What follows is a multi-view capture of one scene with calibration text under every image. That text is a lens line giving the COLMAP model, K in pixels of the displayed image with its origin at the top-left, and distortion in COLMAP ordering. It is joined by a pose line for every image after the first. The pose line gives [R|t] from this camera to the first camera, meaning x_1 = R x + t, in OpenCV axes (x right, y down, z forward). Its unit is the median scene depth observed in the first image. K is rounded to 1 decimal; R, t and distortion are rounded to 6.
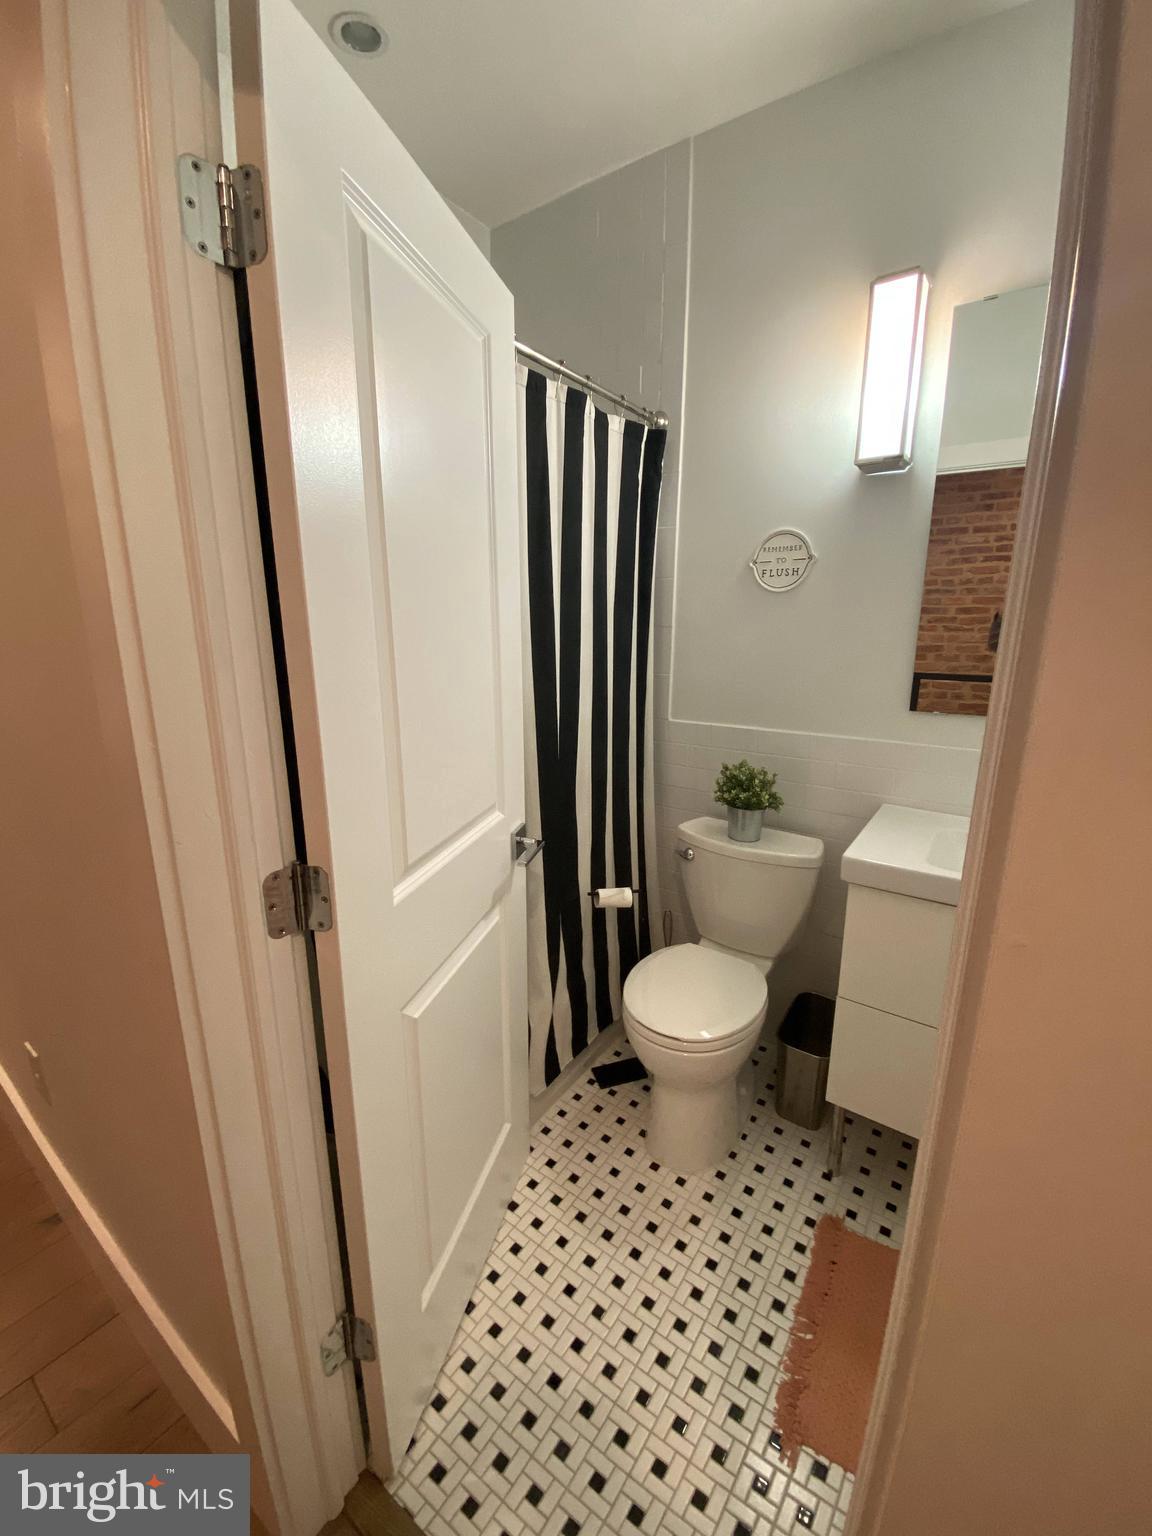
lens RADIAL K [[619.8, 0, 576.0], [0, 619.8, 768.0], [0, 0, 1]] dist [0.043173, -0.025854]
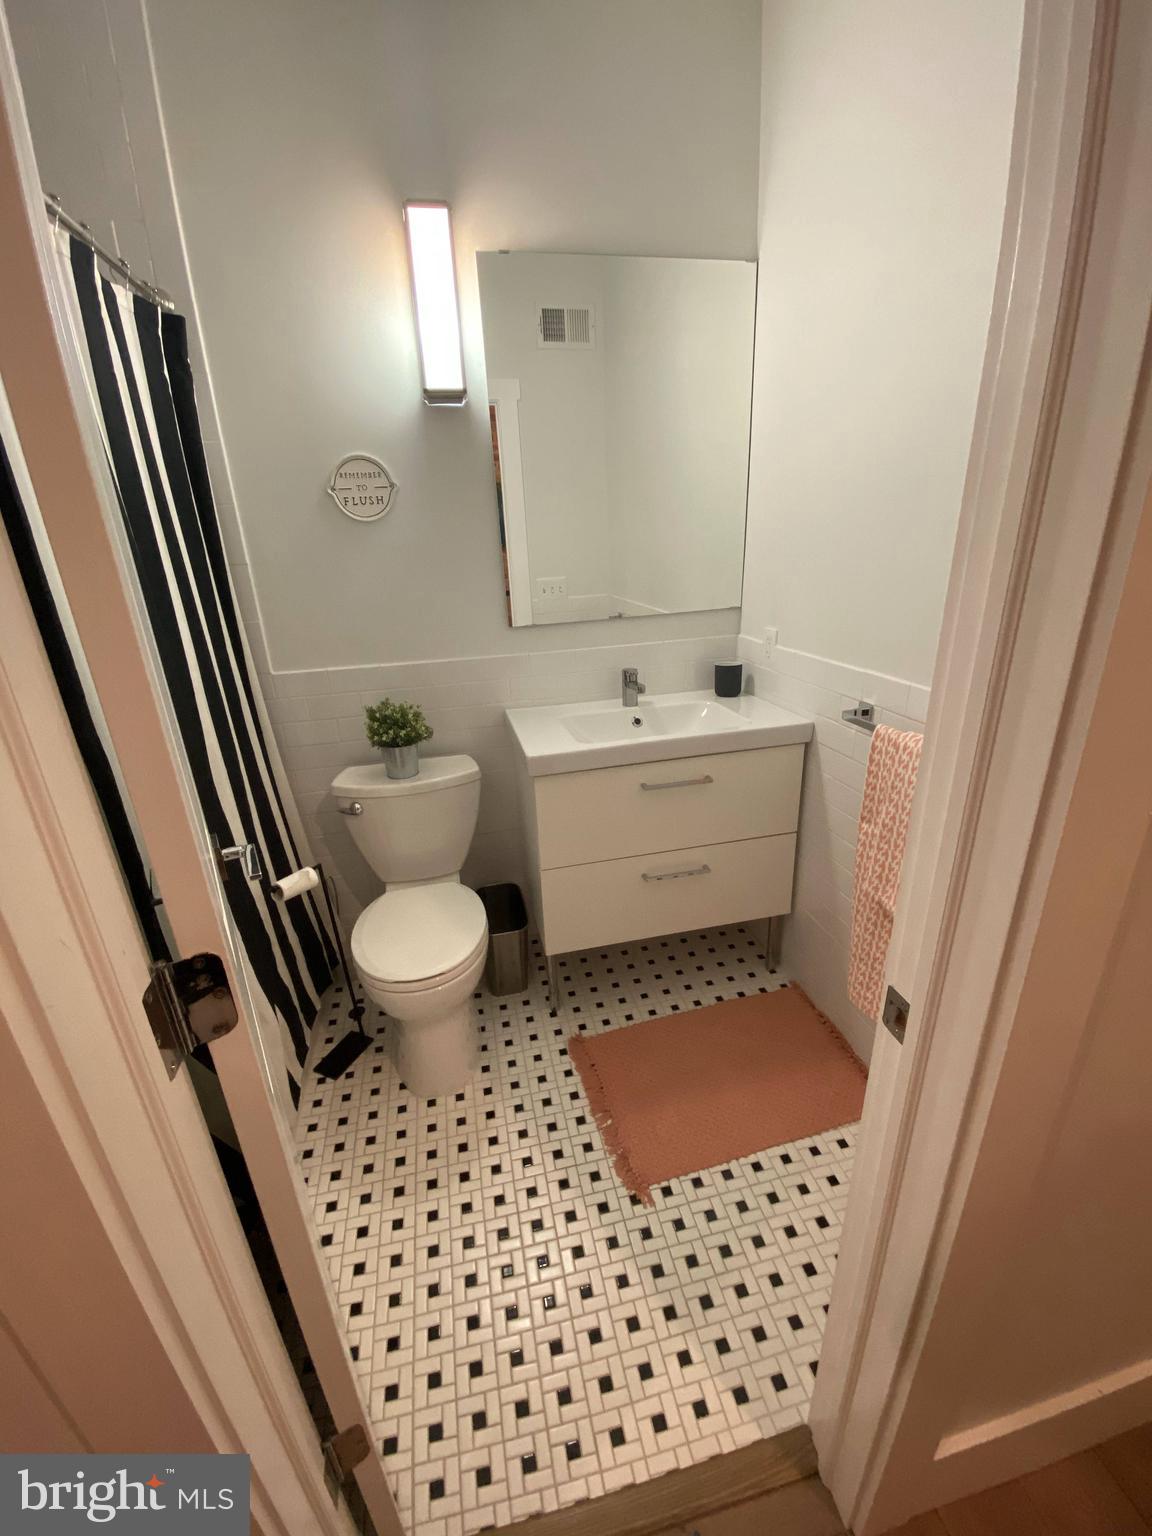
lens RADIAL K [[617.0, 0, 571.3], [0, 617.0, 764.9], [0, 0, 1]] dist [0.035624, -0.025229]
pose [[0.678169, -0.291584, 0.674585, -0.247992], [0.218171, 0.956419, 0.194074, -0.043115], [-0.701775, 0.015560, 0.712229, 0.106062]]
